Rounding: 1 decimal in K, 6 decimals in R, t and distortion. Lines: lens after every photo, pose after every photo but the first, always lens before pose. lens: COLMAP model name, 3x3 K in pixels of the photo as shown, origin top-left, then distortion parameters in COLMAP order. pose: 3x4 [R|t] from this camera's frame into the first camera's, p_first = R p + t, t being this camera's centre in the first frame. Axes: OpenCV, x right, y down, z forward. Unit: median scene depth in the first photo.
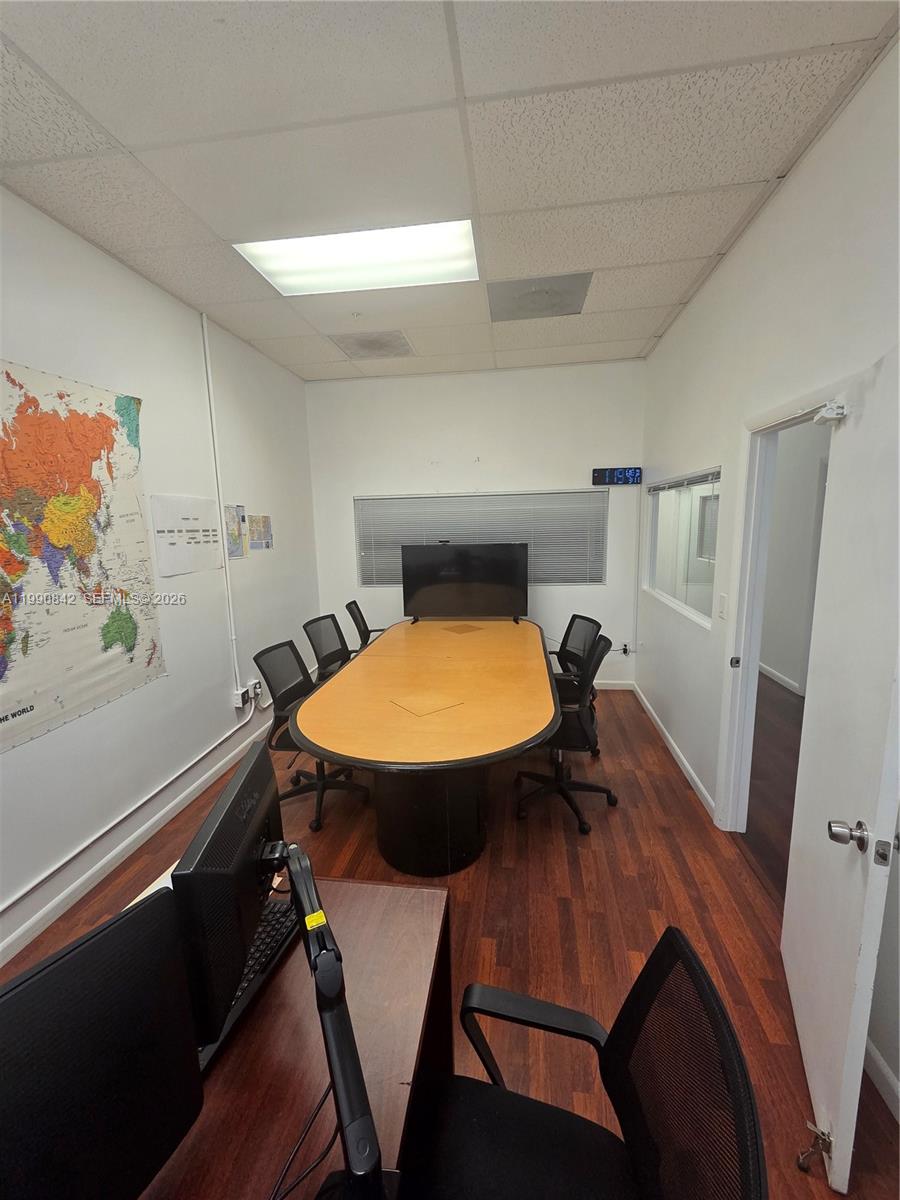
lens RADIAL K [[489.2, 0, 447.5], [0, 489.2, 595.1], [0, 0, 1]] dist [-0.002028, -0.000038]
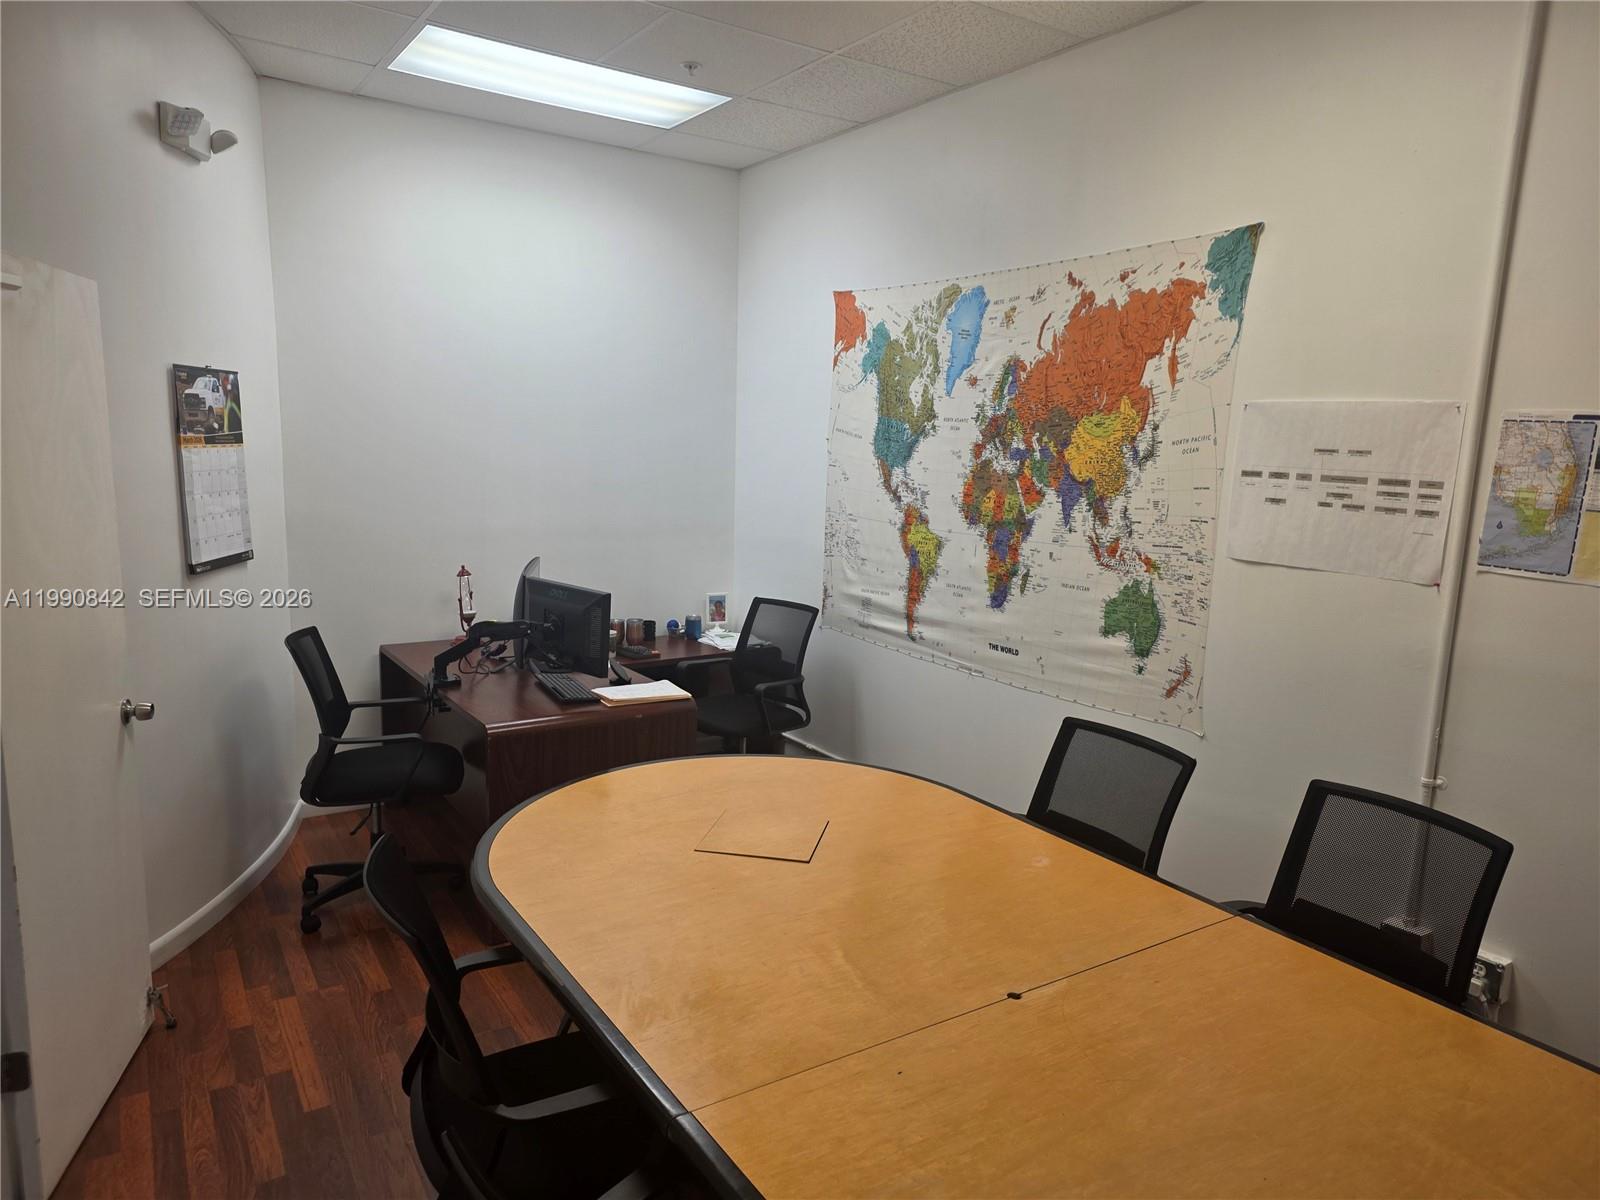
lens RADIAL K [[1050.4, 0, 800.0], [0, 1050.4, 600.0], [0, 0, 1]] dist [-0.001990, -0.002032]
pose [[-0.747006, 0.119154, -0.654052, 0.593543], [-0.097847, 0.953389, 0.285439, -0.316835], [0.657577, 0.277222, -0.700529, 1.744306]]
